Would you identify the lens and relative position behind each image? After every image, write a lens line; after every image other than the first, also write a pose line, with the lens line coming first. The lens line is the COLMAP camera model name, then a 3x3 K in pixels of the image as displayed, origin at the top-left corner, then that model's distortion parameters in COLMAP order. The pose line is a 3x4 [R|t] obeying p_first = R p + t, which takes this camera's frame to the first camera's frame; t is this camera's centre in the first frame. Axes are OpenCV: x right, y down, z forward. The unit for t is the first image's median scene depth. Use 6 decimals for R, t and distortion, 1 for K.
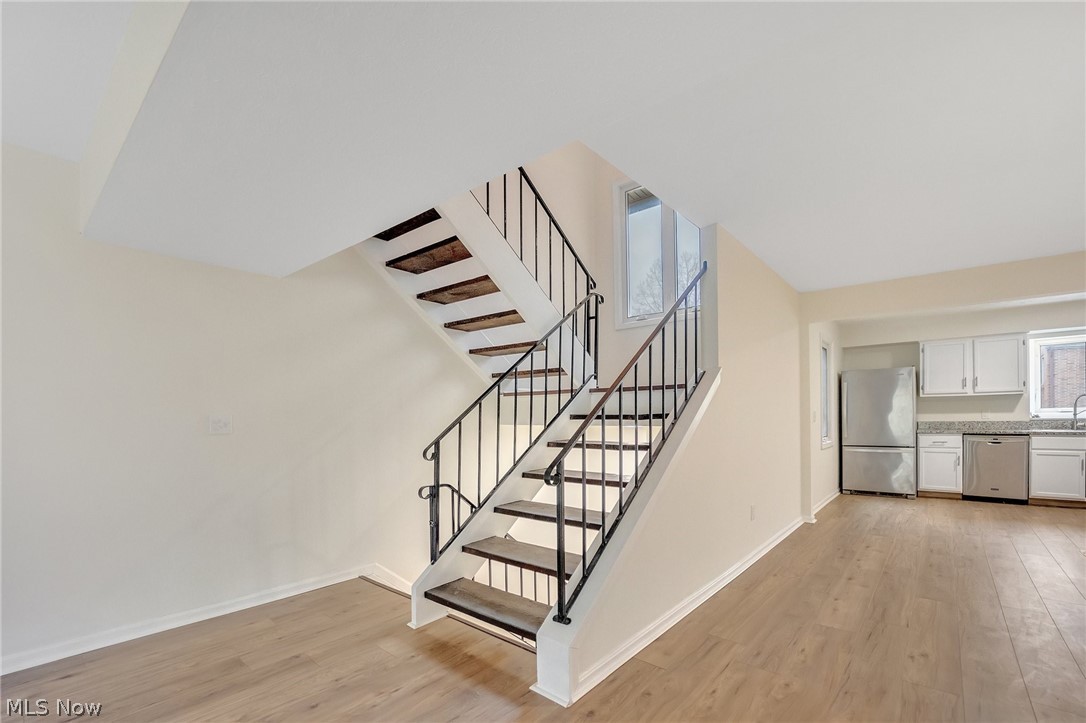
lens RADIAL K [[465.9, 0, 538.2], [0, 465.9, 425.2], [0, 0, 1]] dist [-0.022073, -0.000133]
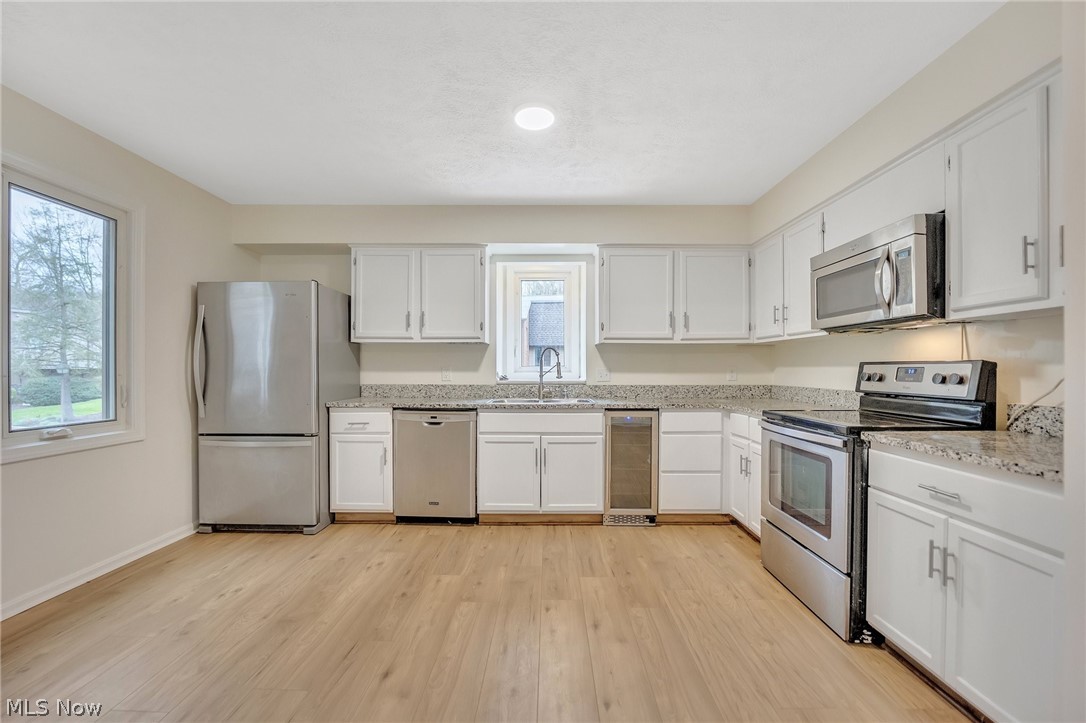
lens RADIAL K [[451.7, 0, 542.0], [0, 451.7, 373.6], [0, 0, 1]] dist [-0.020238, 0.000062]
pose [[0.760970, 0.012256, 0.648672, 0.707632], [-0.003218, 0.999881, -0.015116, -0.015926], [-0.648779, 0.009416, 0.760918, 0.454861]]
